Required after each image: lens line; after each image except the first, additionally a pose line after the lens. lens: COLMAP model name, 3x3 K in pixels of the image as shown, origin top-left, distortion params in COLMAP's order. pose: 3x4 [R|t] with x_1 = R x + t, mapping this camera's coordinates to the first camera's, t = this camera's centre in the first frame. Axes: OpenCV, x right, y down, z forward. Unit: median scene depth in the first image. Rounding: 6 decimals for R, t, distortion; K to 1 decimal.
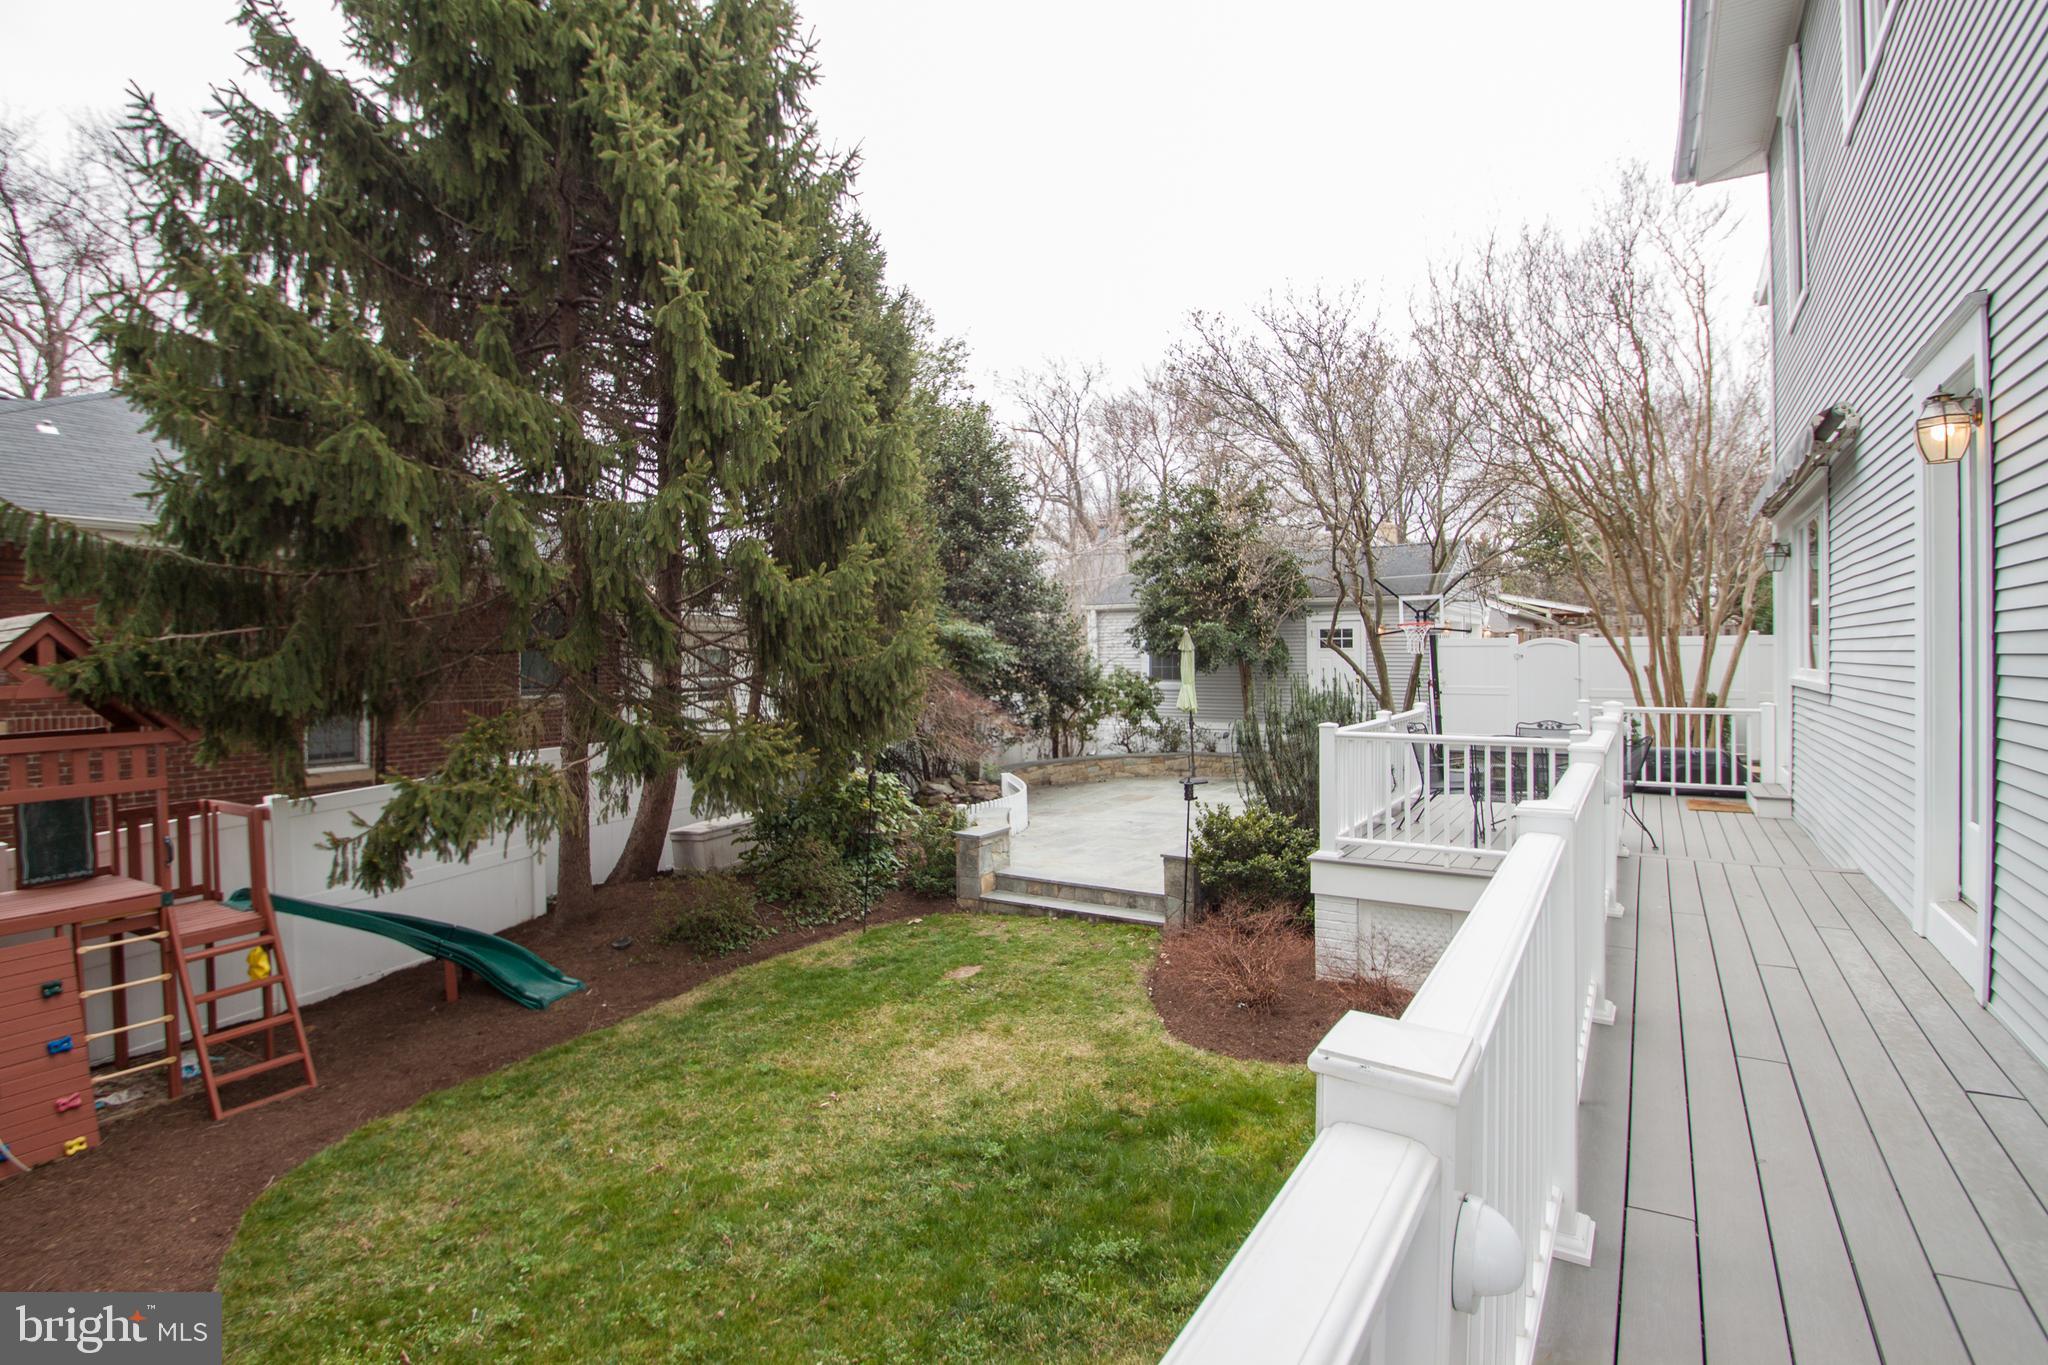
lens RADIAL K [[983.1, 0, 1020.1], [0, 983.1, 678.5], [0, 0, 1]] dist [-0.004986, -0.005106]
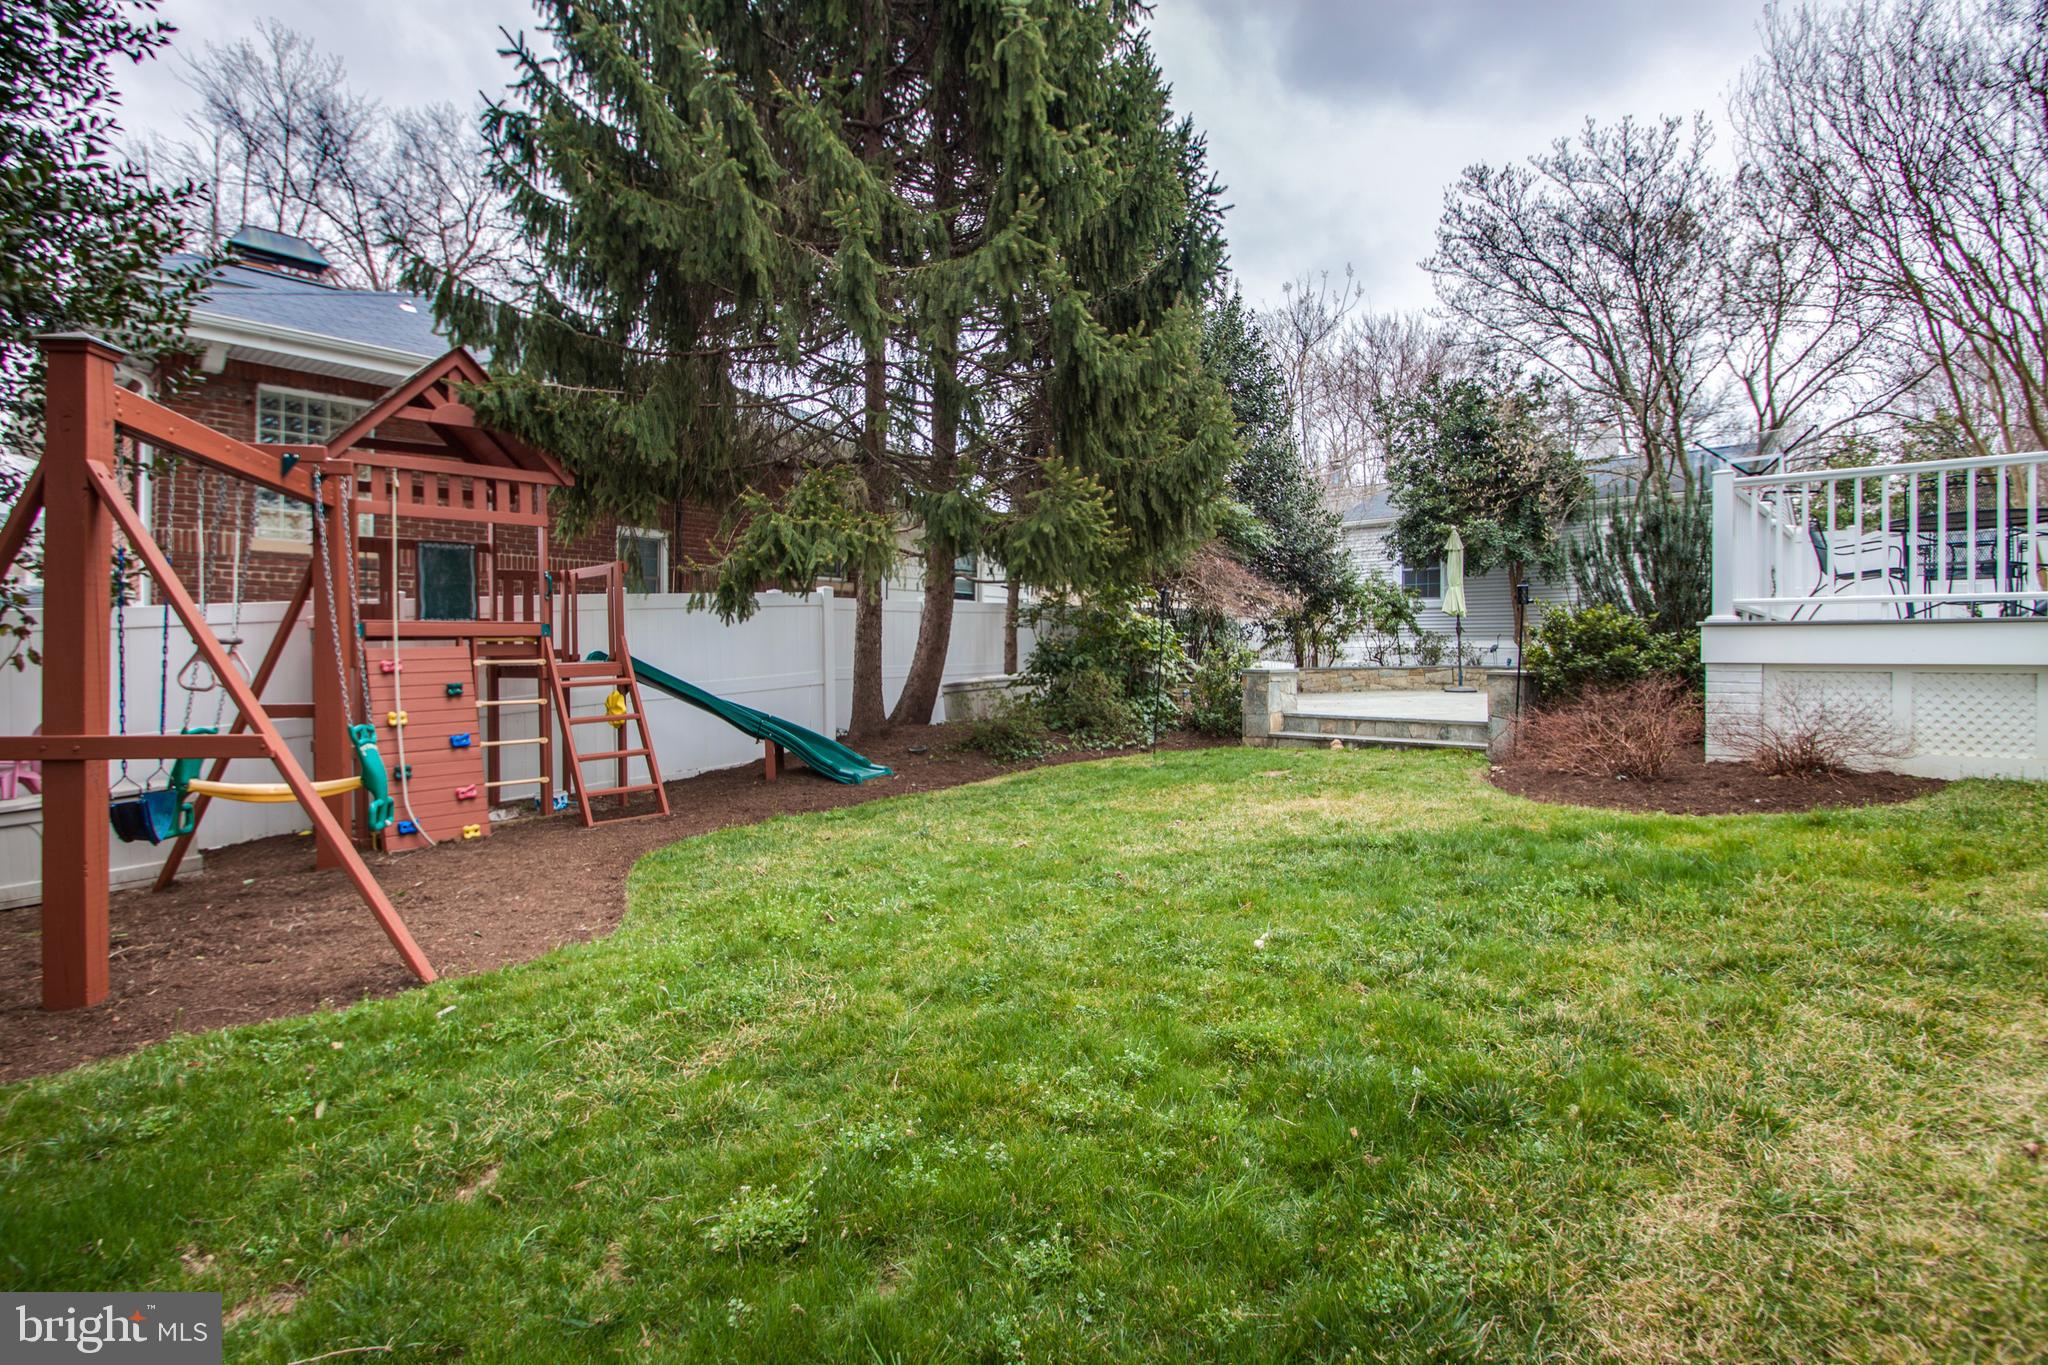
lens RADIAL K [[976.2, 0, 1028.7], [0, 976.2, 675.5], [0, 0, 1]] dist [0.002876, 0.000439]
pose [[0.983037, 0.009346, -0.183170, -0.097095], [-0.011821, 0.999853, -0.012425, 0.181299], [0.183027, 0.014380, 0.983003, 0.025482]]
